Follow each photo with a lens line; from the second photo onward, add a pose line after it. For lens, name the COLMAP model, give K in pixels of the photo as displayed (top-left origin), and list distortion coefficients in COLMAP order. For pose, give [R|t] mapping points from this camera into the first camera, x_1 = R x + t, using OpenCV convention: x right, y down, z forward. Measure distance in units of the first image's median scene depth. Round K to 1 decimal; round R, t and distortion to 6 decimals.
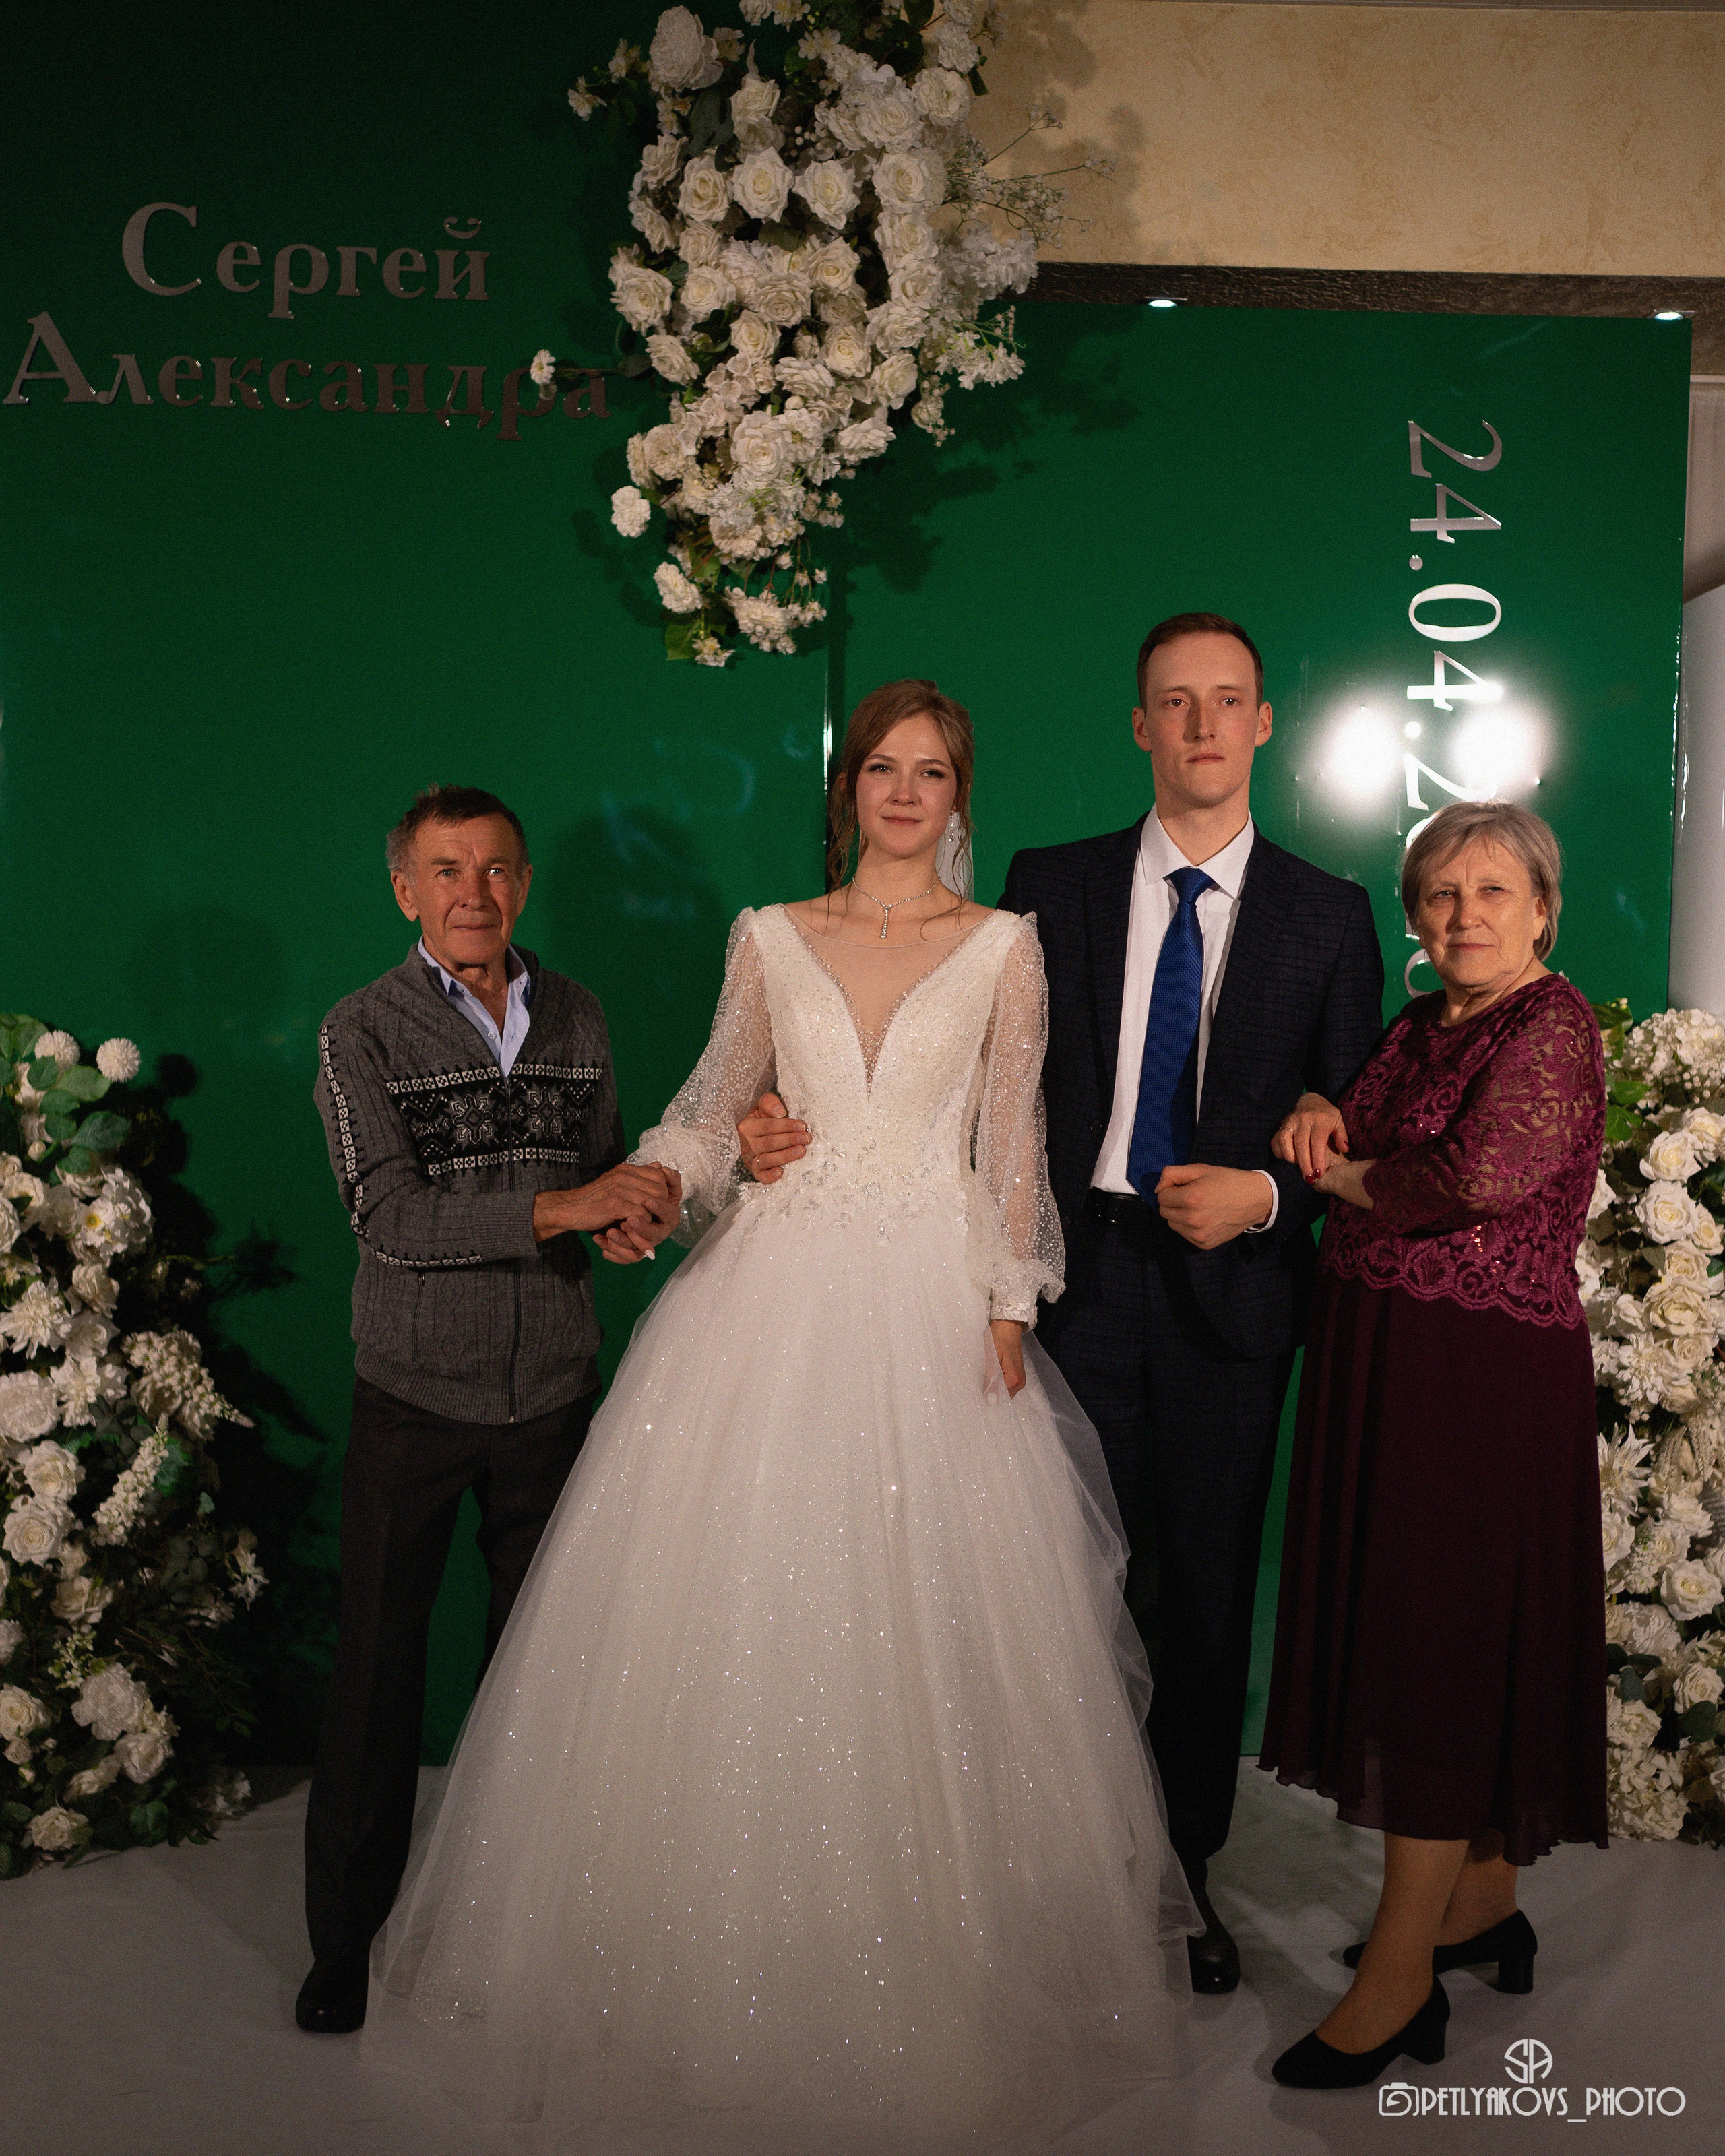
lens RADIAL K [[2514.4, 0, 858.9], [0, 2514.4, 1201.5], [0, 0, 1]] dist [-0.064406, 0.182236]
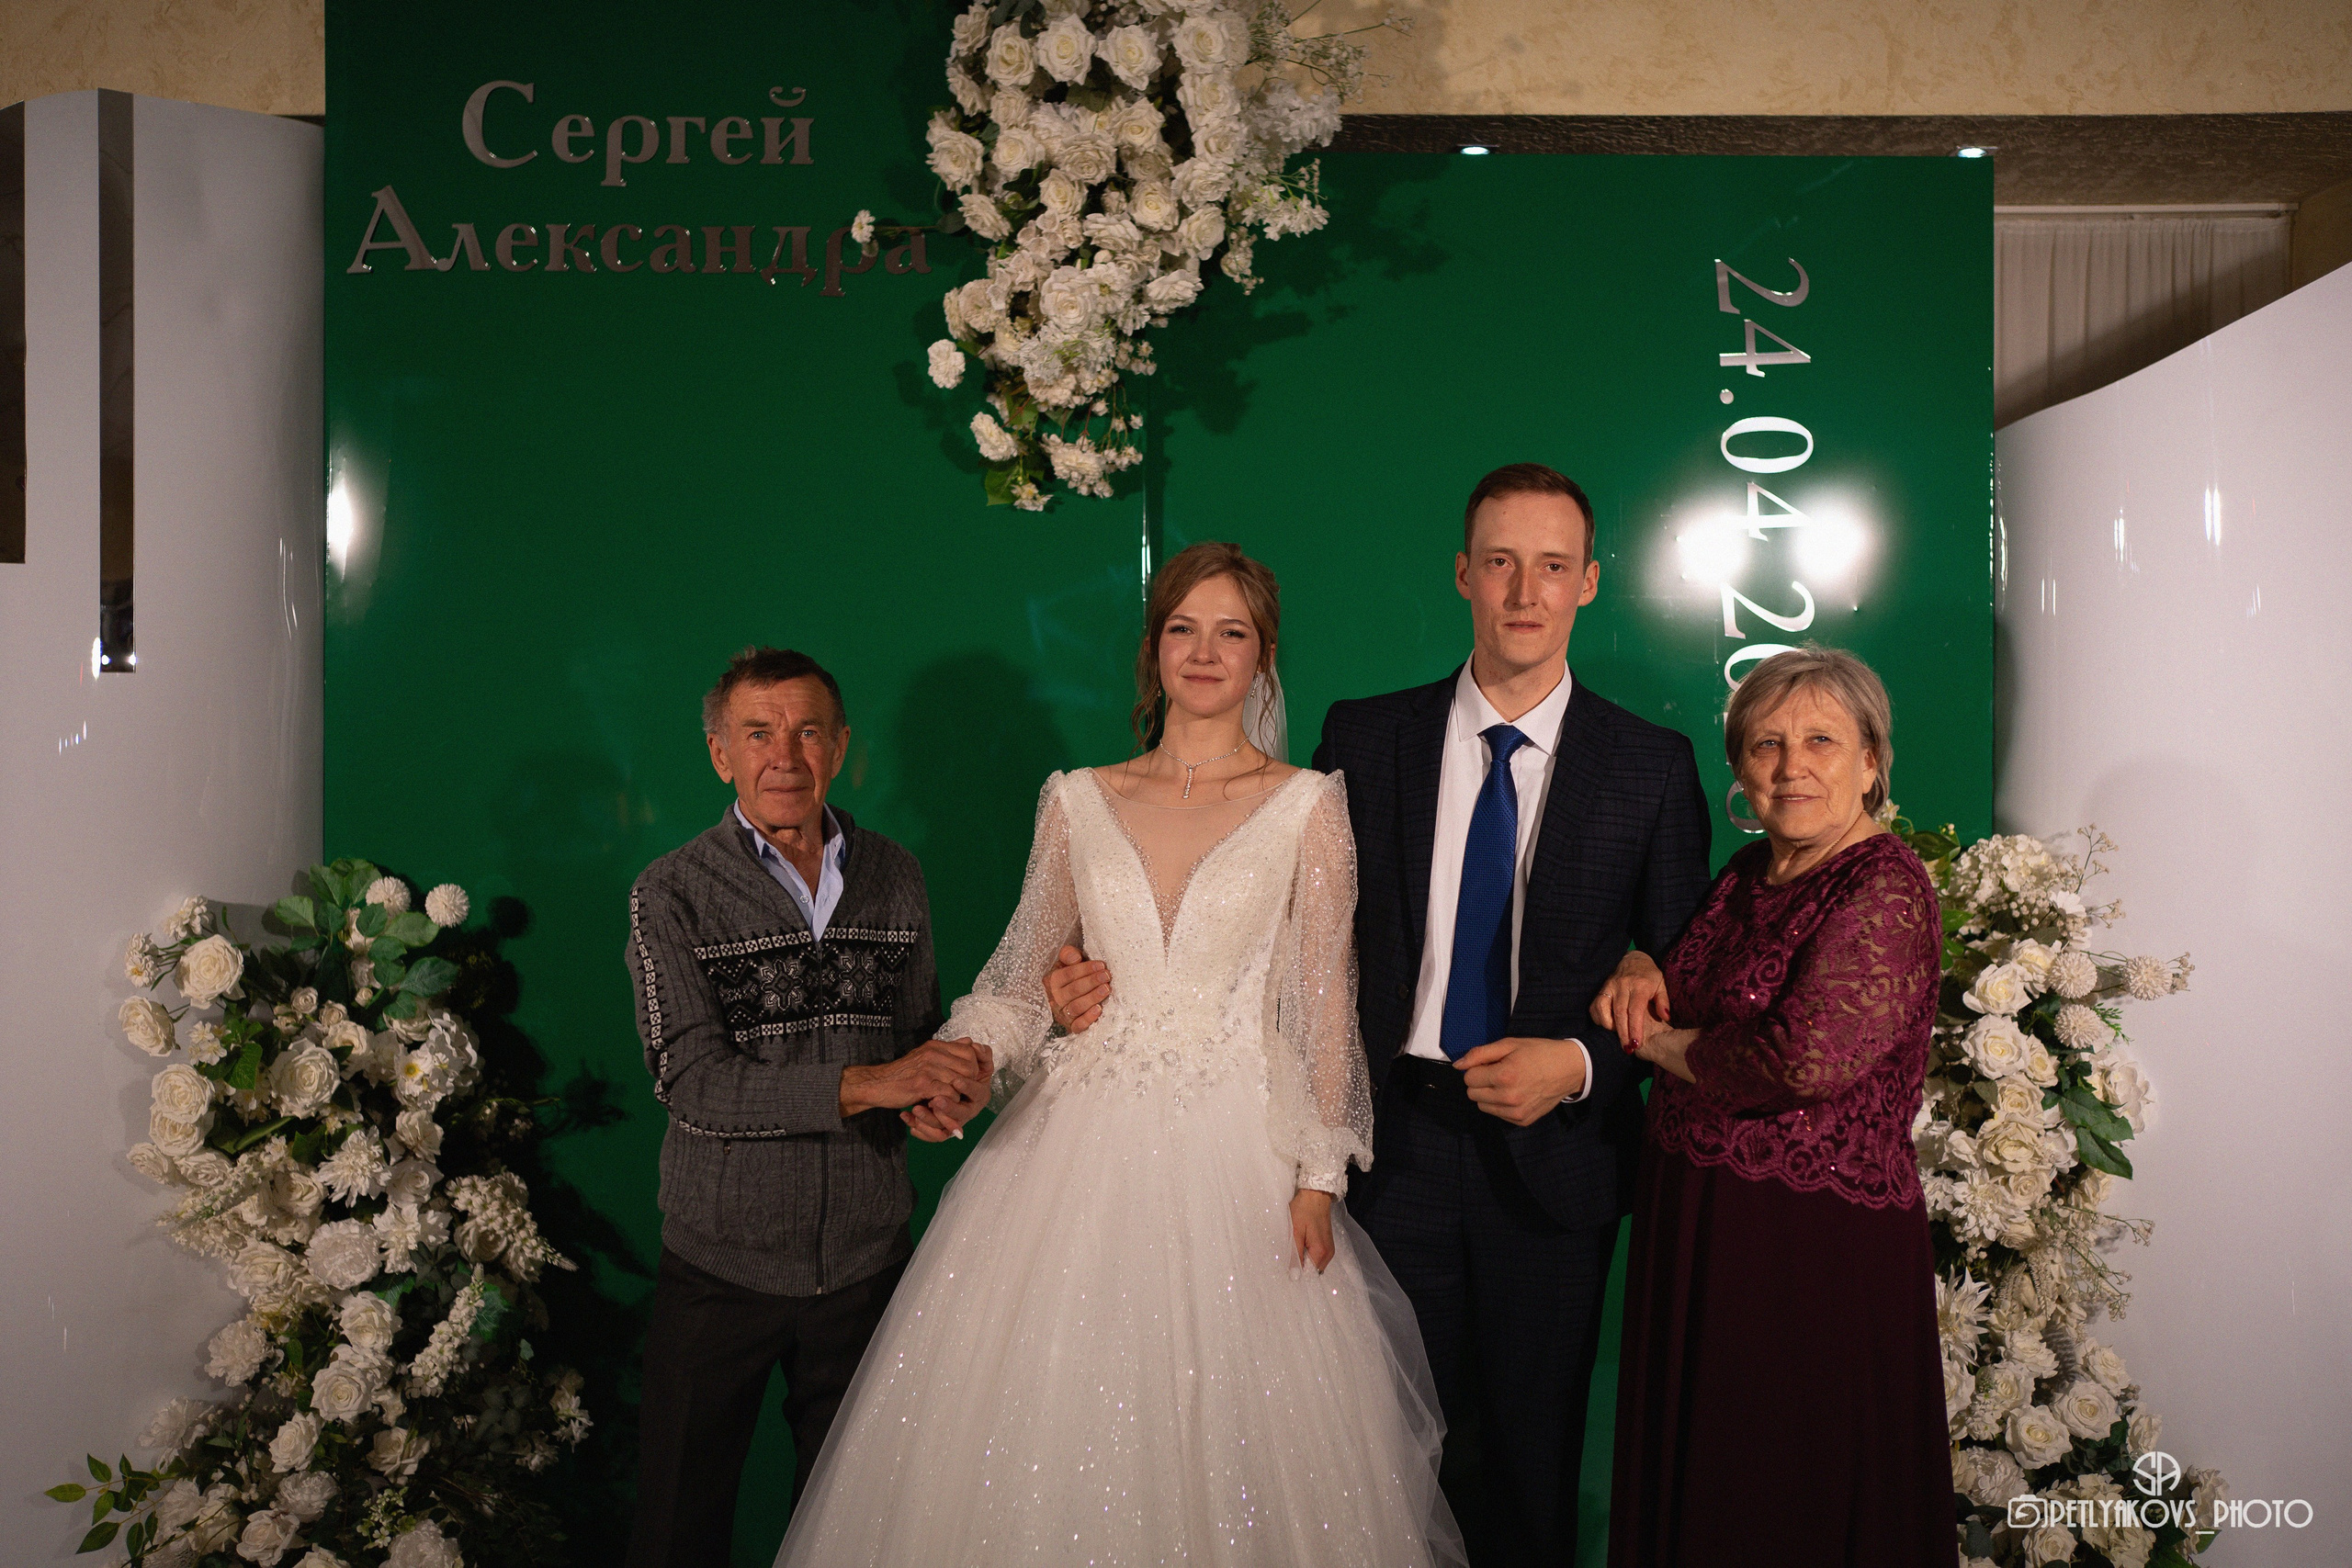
lens RADIAL K [[2289.2, 0, 1180.7], [0, 2289.2, 777.2], [0, 0, 1]] dist [-0.064883, 0.190899]
pose [[0.999154, -0.011800, -0.039390, 0.039219], [0.008922, 0.997332, -0.072459, -0.039553], [0.040140, 0.072046, 0.996593, 0.089223]]
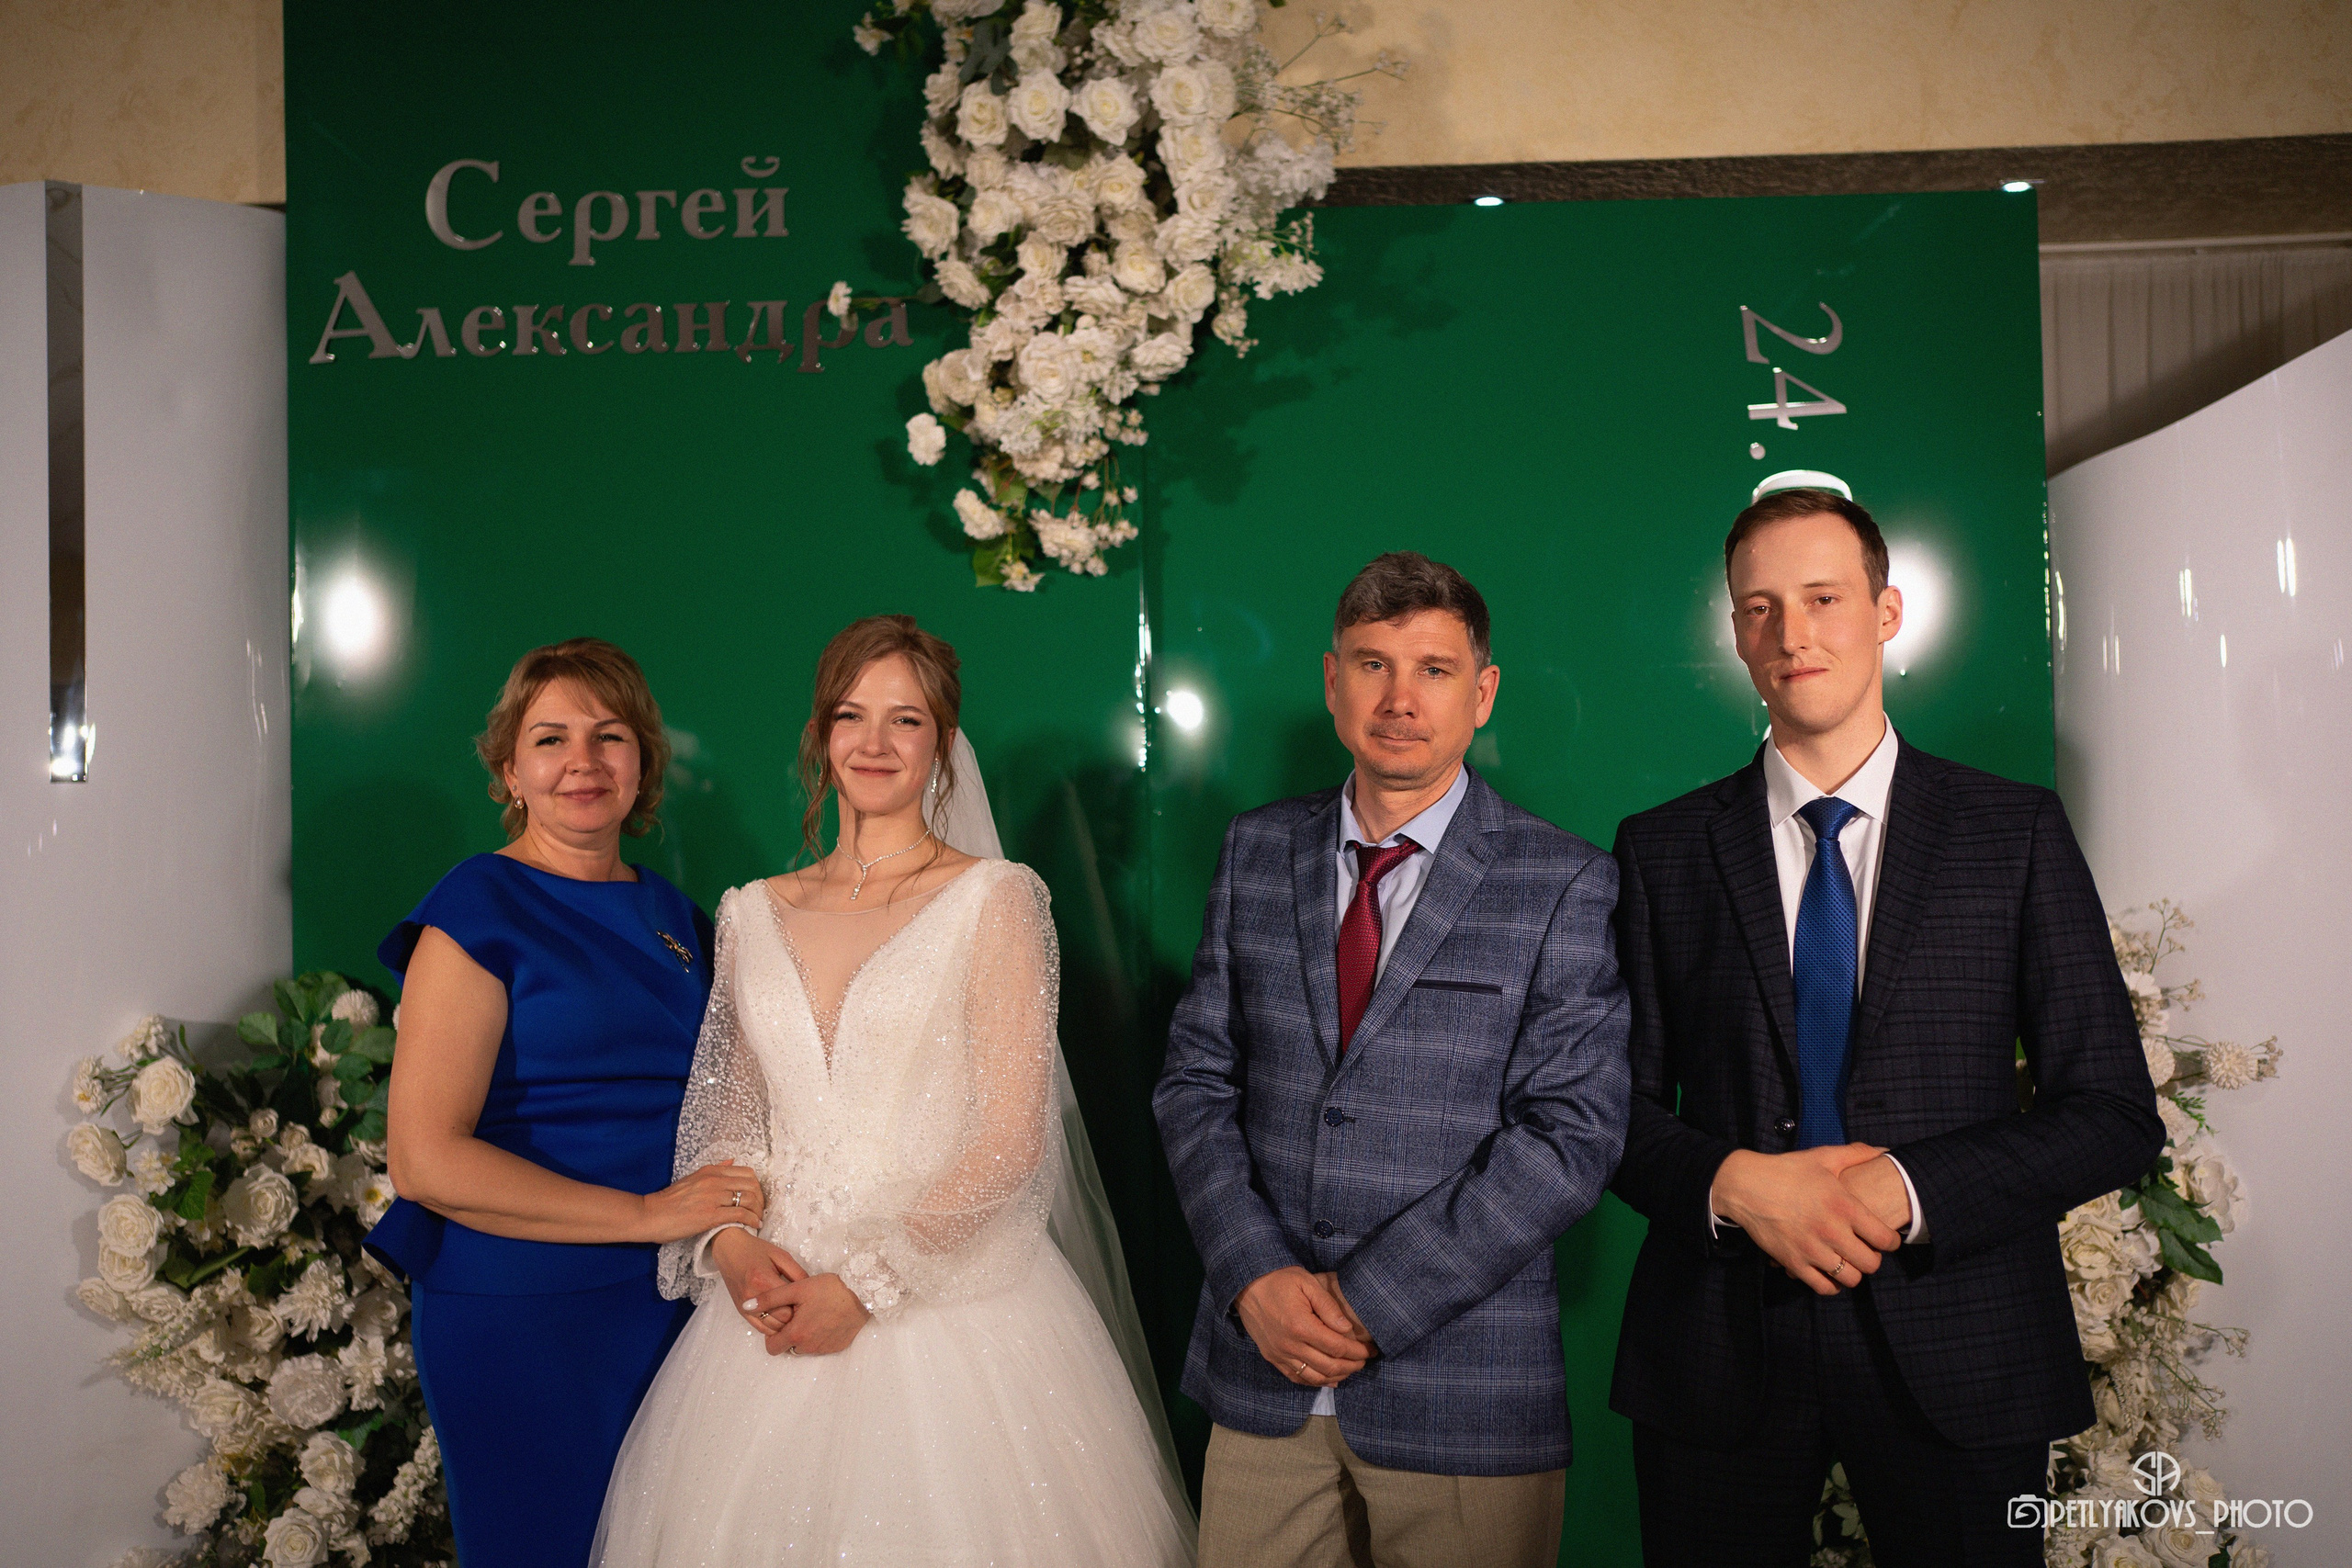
lens RADIAL K [[2291.6, 0, 1187.5], [0, 2291.6, 791.0], [0, 0, 1]] dist [-0.067046, 0.199481]
pose [[0.996531, -0.035143, -0.075433, 0.072306], [0.027361, 0.994427, -0.101813, -0.047330], [0.078591, 0.099396, 0.991939, 0.143653]]
